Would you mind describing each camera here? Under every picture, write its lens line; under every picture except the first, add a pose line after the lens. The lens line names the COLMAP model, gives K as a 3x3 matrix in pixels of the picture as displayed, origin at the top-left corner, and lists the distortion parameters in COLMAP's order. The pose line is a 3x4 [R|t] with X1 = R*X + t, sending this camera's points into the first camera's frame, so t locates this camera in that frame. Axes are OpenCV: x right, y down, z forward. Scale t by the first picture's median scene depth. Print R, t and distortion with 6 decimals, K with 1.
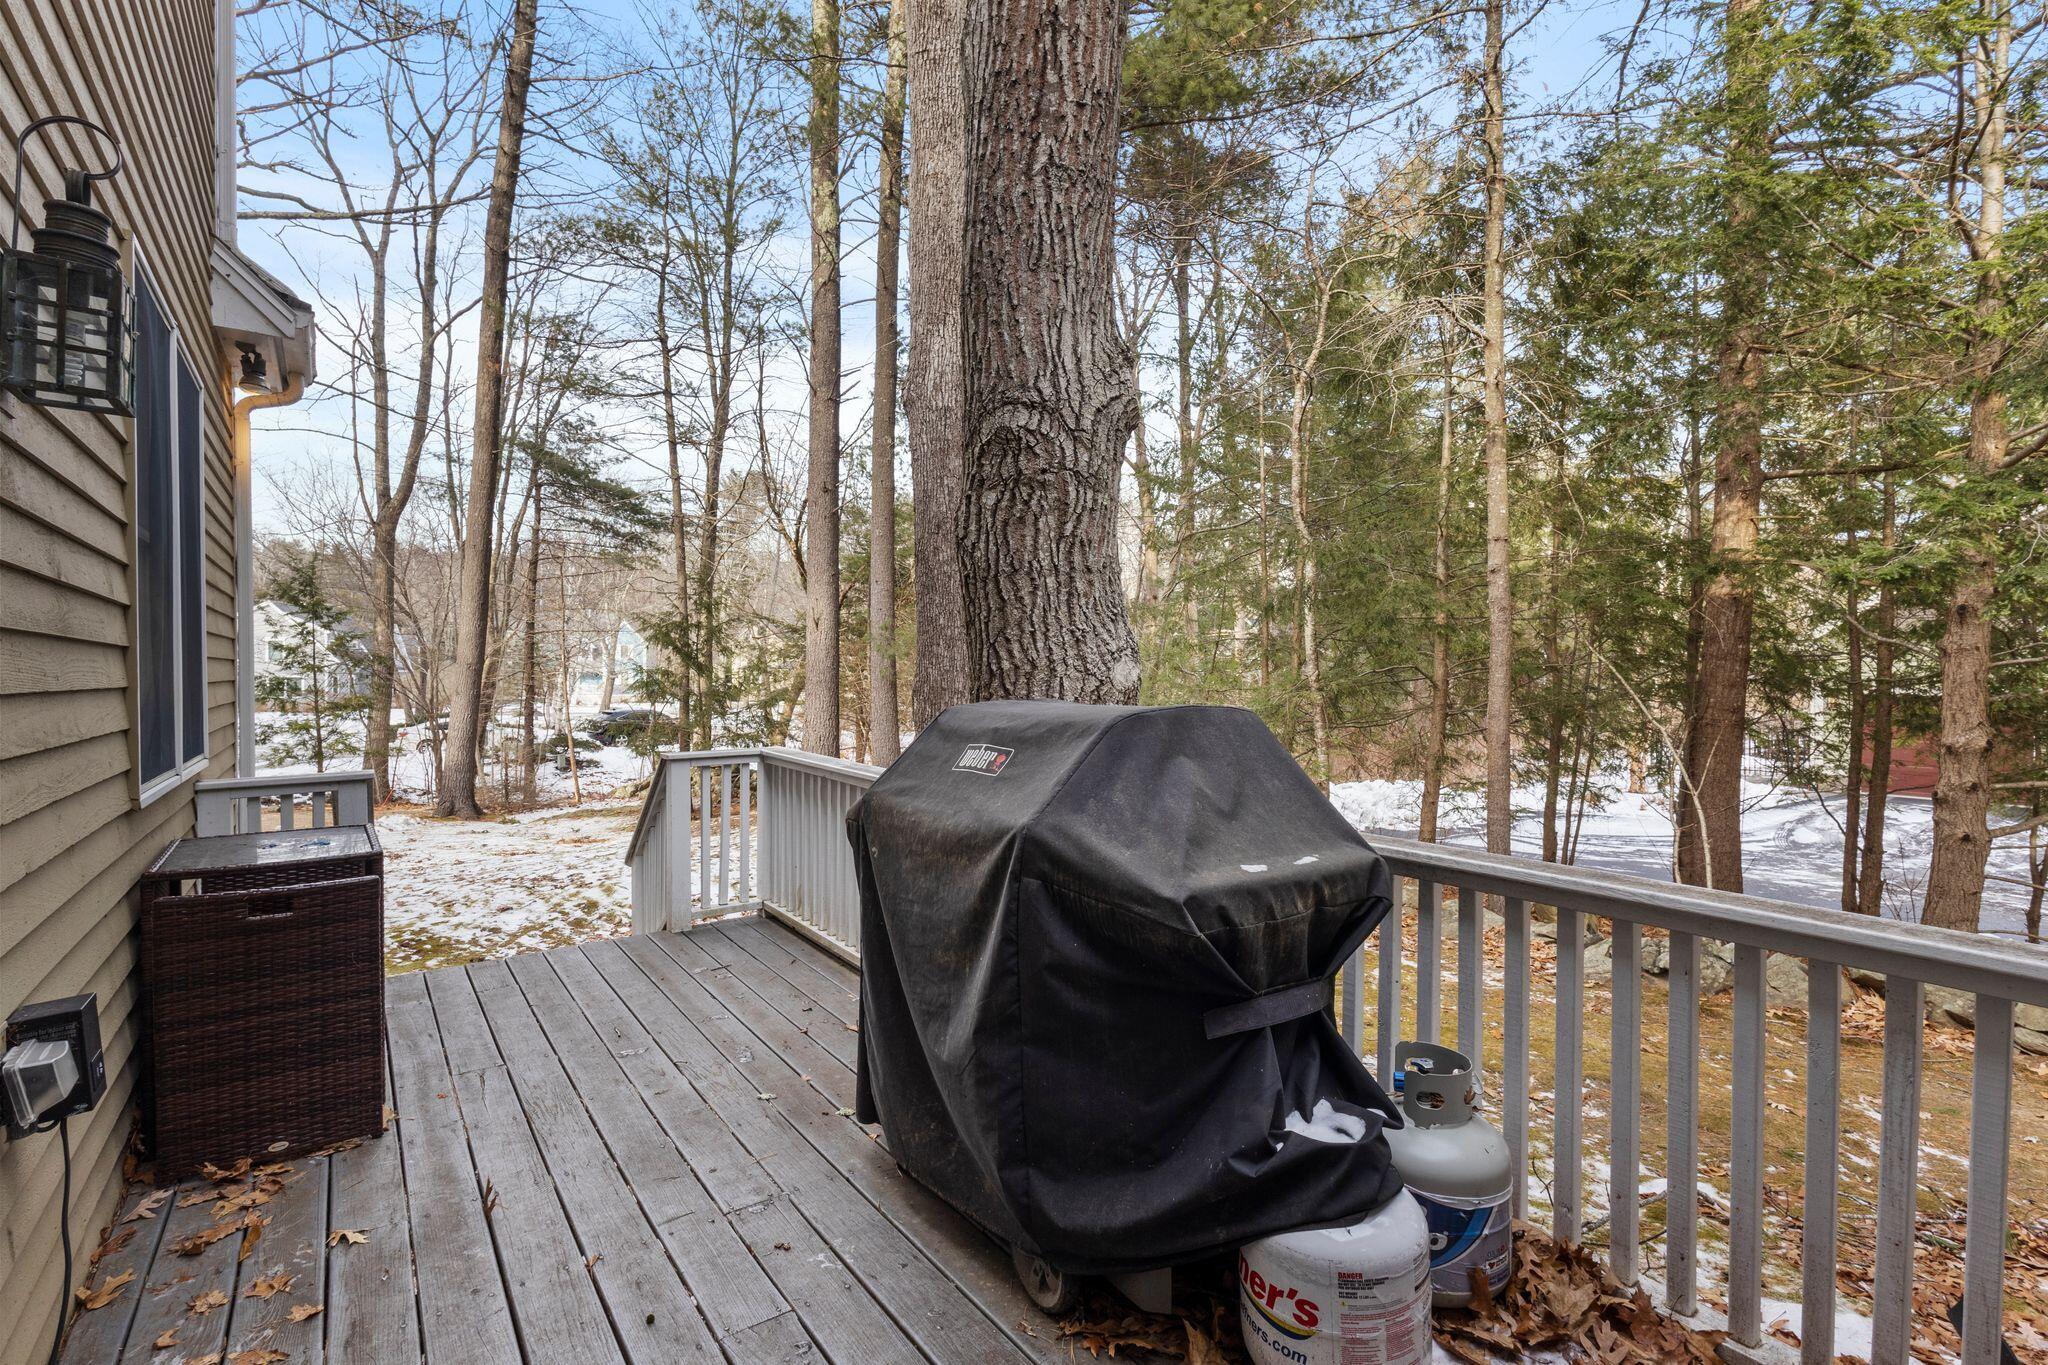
lens RADIAL K [[940.0, 0, 1029.8], [0, 940.0, 681.9], [0, 0, 1]] dist [0.000559, 0.000838]
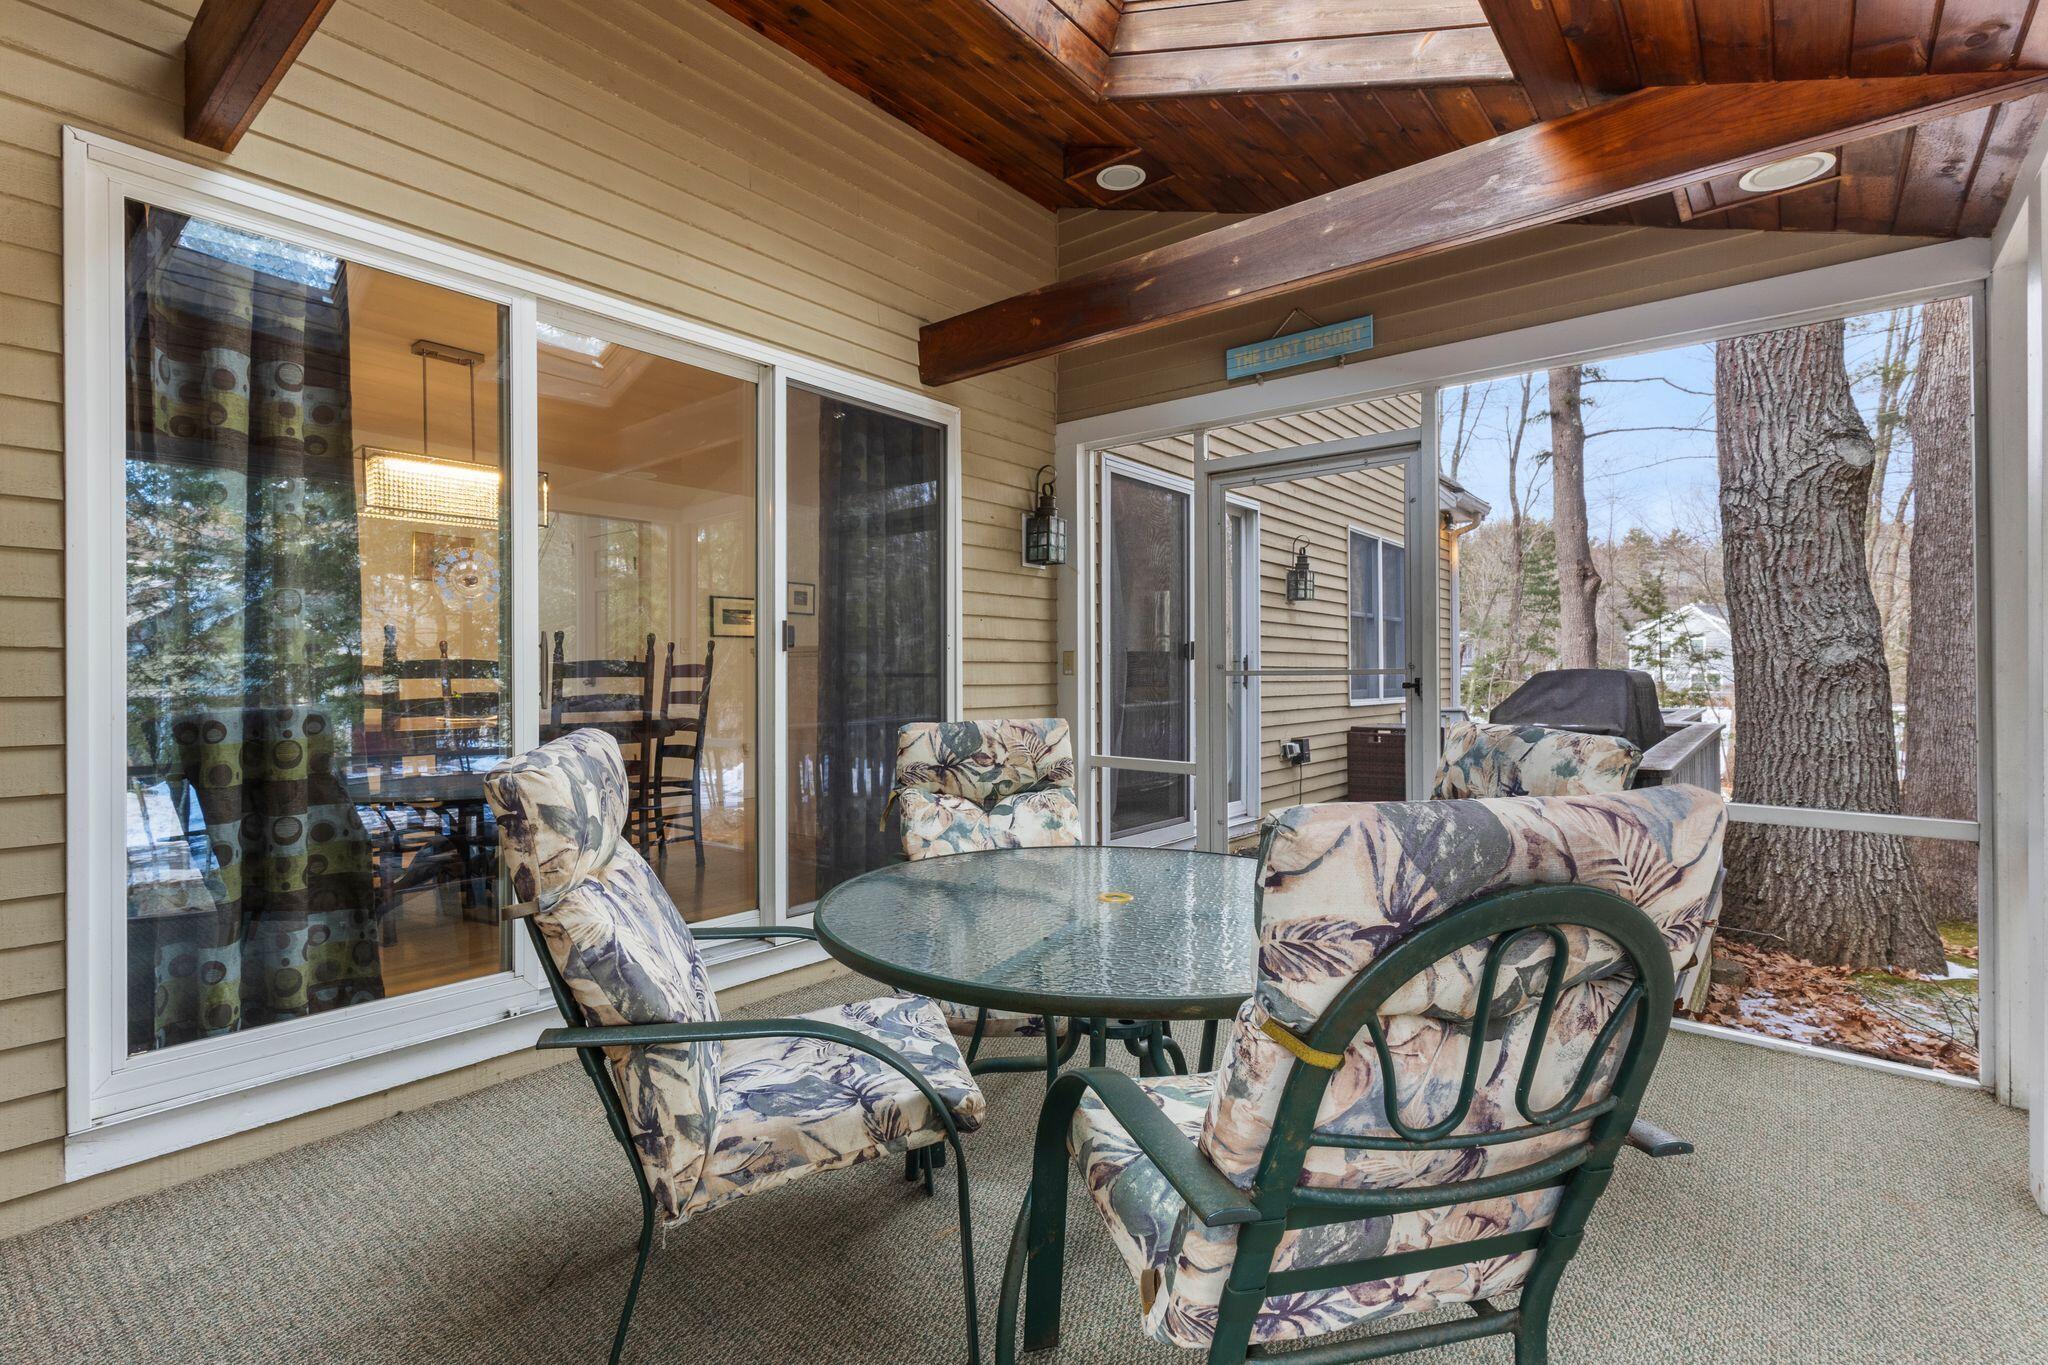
lens RADIAL K [[940.0, 0, 1025.5], [0, 940.0, 676.1], [0, 0, 1]] dist [0.000559, 0.000838]
pose [[0.257378, -0.000080, -0.966311, 1.214781], [-0.002855, 0.999996, -0.000843, 0.029216], [0.966306, 0.002976, 0.257377, -0.574911]]
